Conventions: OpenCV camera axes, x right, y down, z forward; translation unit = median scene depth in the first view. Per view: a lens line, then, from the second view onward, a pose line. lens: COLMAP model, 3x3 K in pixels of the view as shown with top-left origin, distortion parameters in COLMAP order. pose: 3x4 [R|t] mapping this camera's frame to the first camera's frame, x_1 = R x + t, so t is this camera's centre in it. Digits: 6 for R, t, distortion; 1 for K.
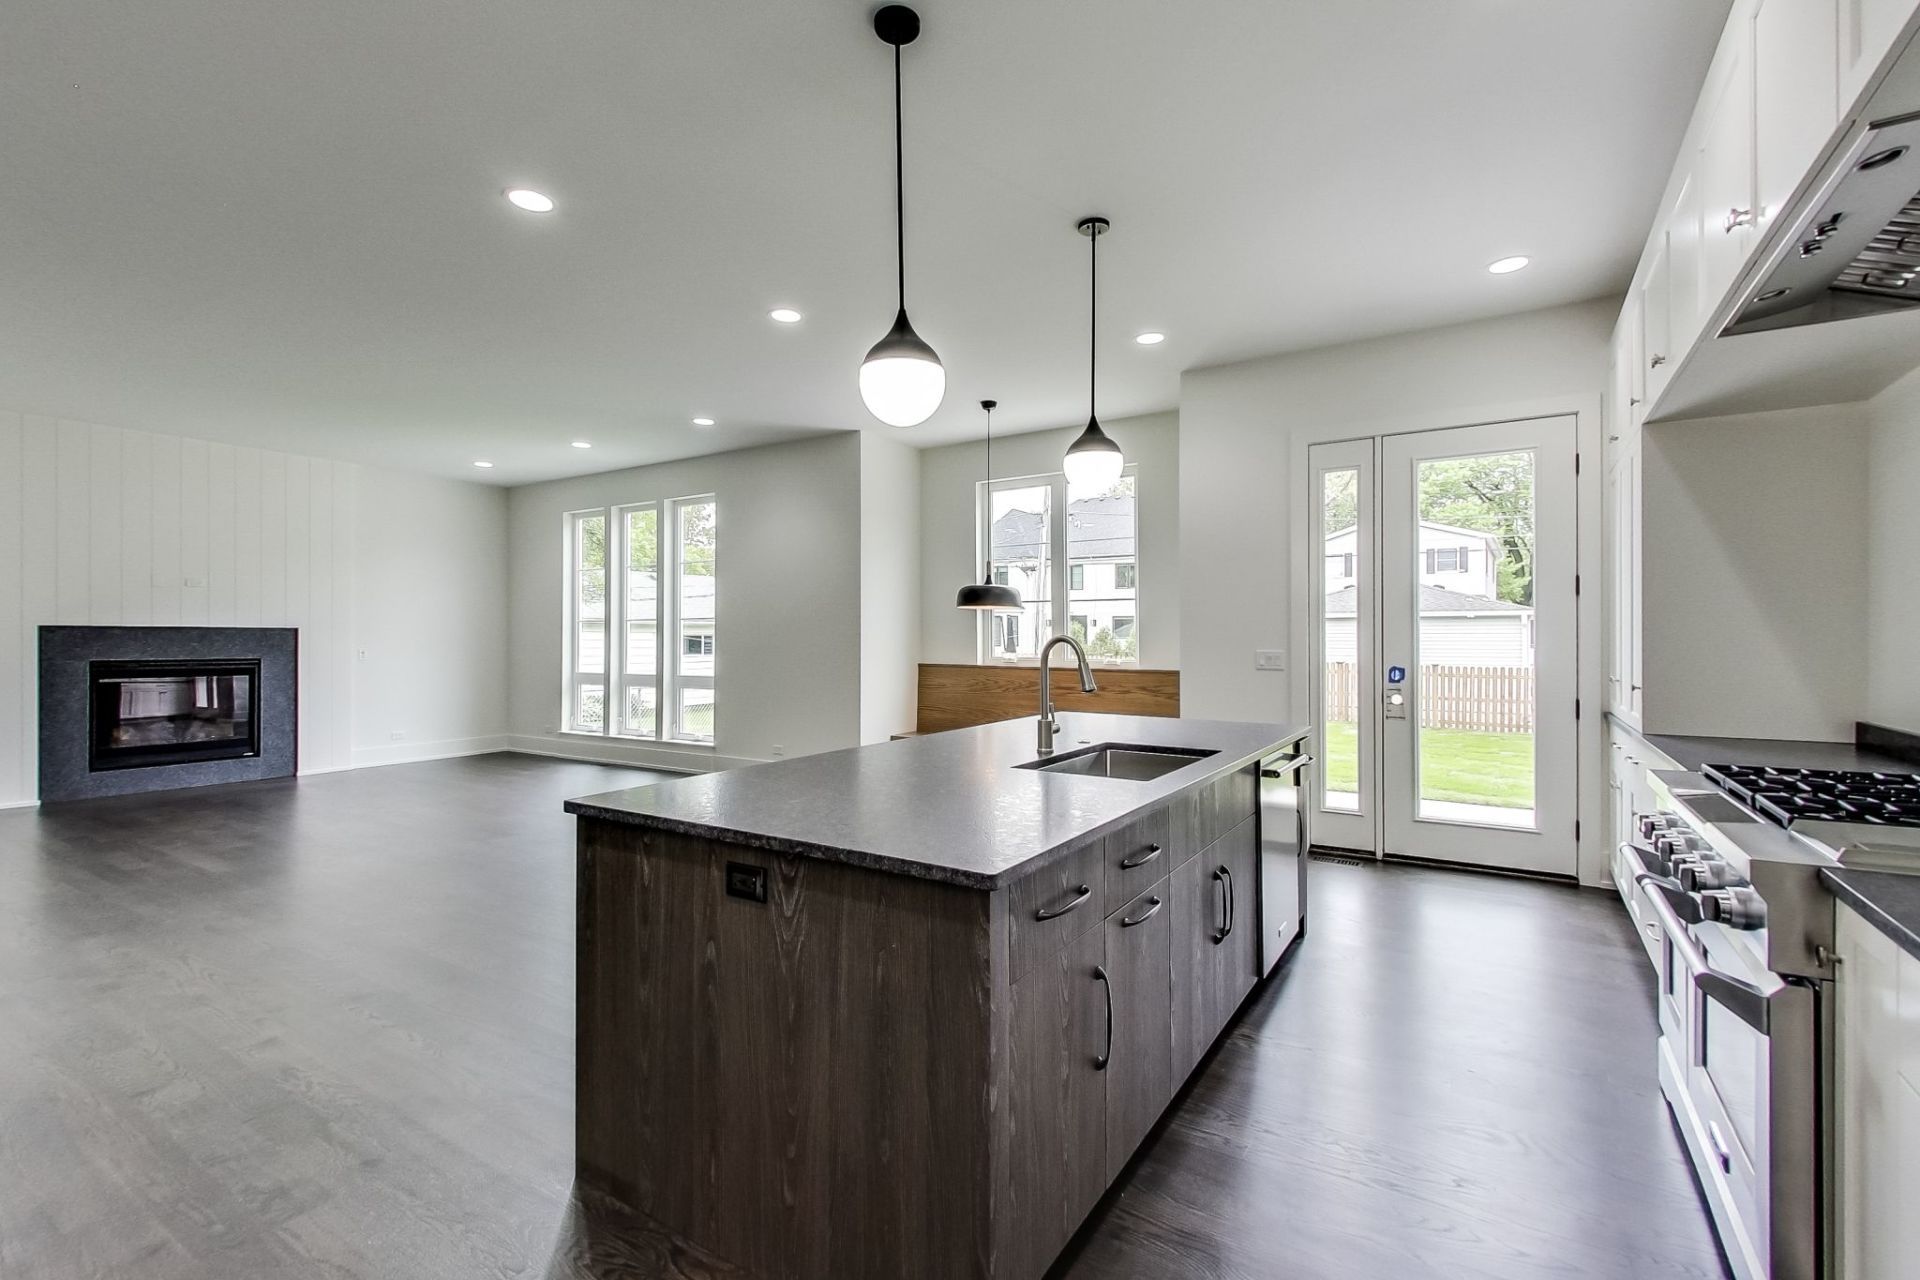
lens RADIAL K [[853.4, 0, 960.0], [0, 853.4, 640.0], [0, 0, 1]] dist [-0.003033, -0.000127]
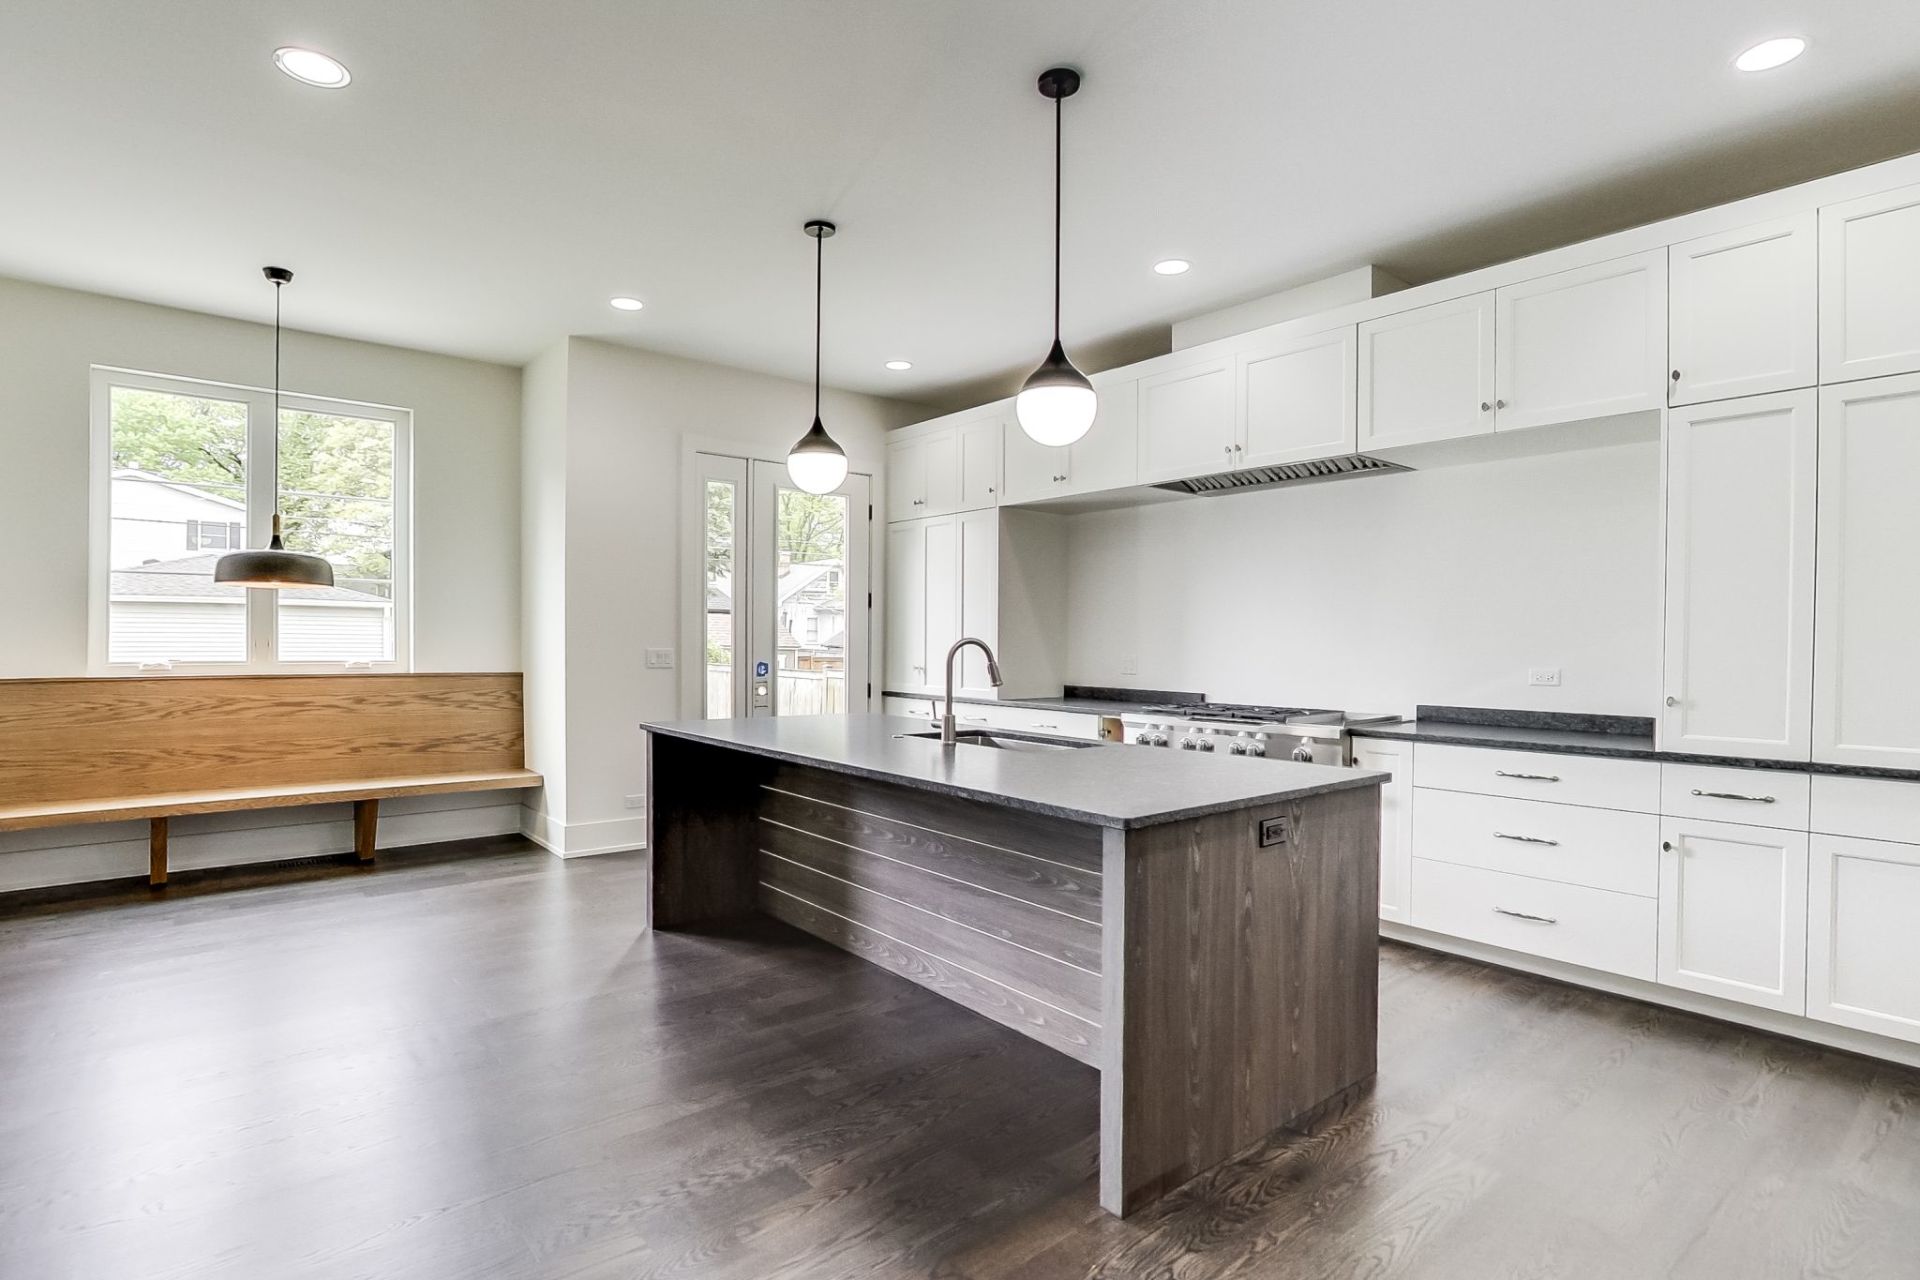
lens RADIAL K [[939.4, 0, 969.4], [0, 939.4, 625.8], [0, 0, 1]] dist [-0.031075, 0.000143]
pose [[0.299199, 0.018889, 0.954004, -1.535906], [-0.011150, 0.999805, -0.016299, -0.000736], [-0.954126, -0.005760, 0.299351, 0.893035]]
